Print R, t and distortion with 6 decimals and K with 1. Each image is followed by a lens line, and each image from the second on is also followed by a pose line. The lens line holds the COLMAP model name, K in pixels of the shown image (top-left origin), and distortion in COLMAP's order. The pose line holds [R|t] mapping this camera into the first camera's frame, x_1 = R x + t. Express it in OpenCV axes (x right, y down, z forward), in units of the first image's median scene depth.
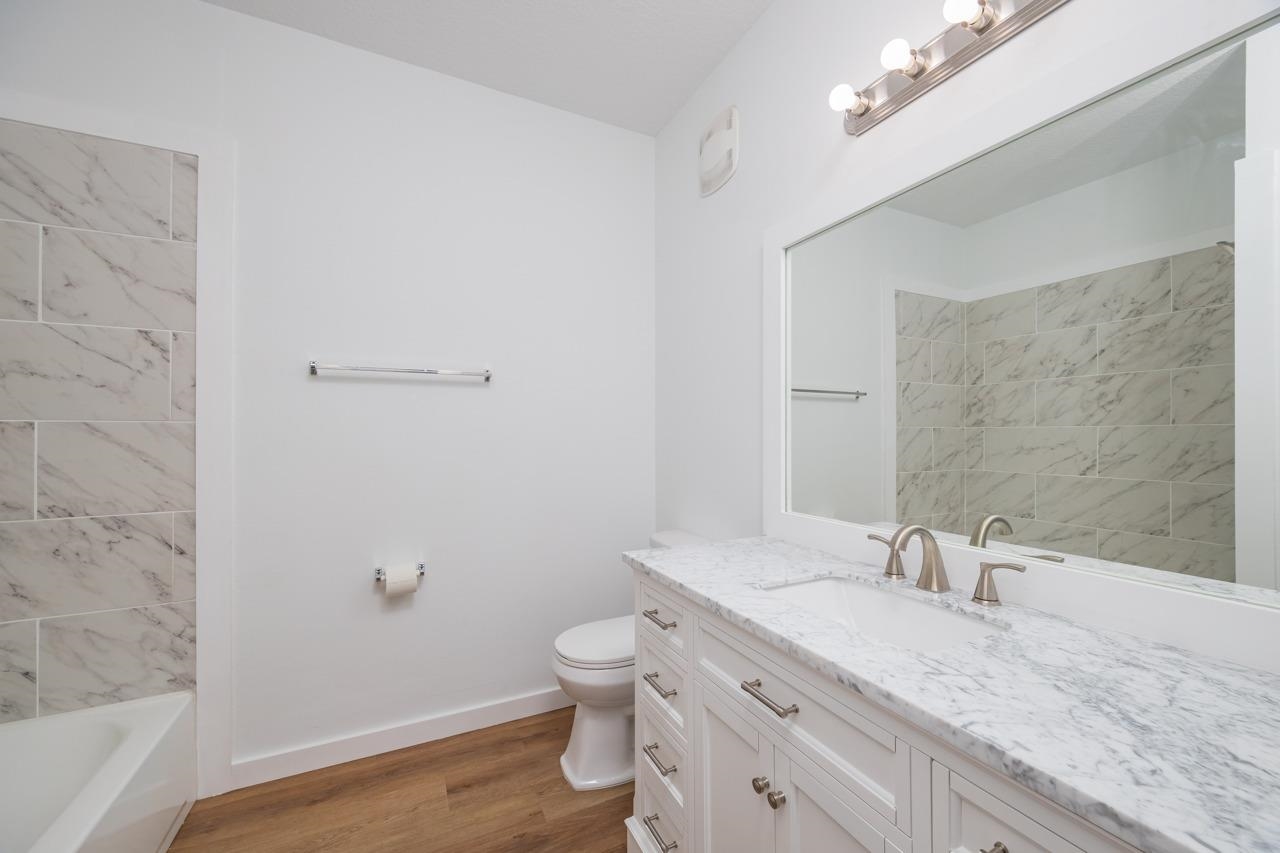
lens RADIAL K [[497.1, 0, 642.8], [0, 497.1, 429.0], [0, 0, 1]] dist [0.002375, 0.000197]
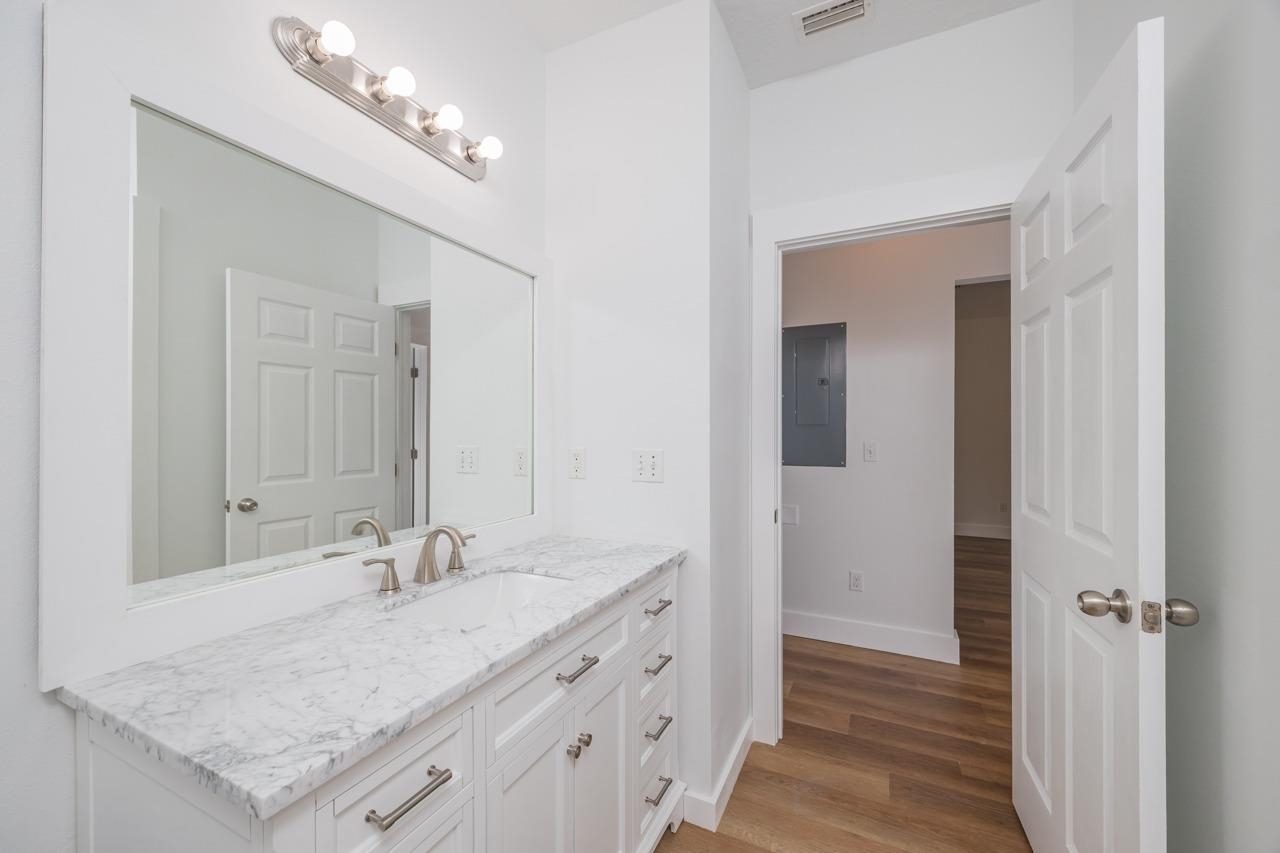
lens RADIAL K [[497.1, 0, 643.3], [0, 497.1, 430.2], [0, 0, 1]] dist [0.002375, 0.000197]
pose [[-0.608222, 0.014017, 0.793643, -0.735447], [0.003349, 0.999880, -0.015094, -0.016798], [-0.793760, -0.006523, -0.608196, 1.475314]]
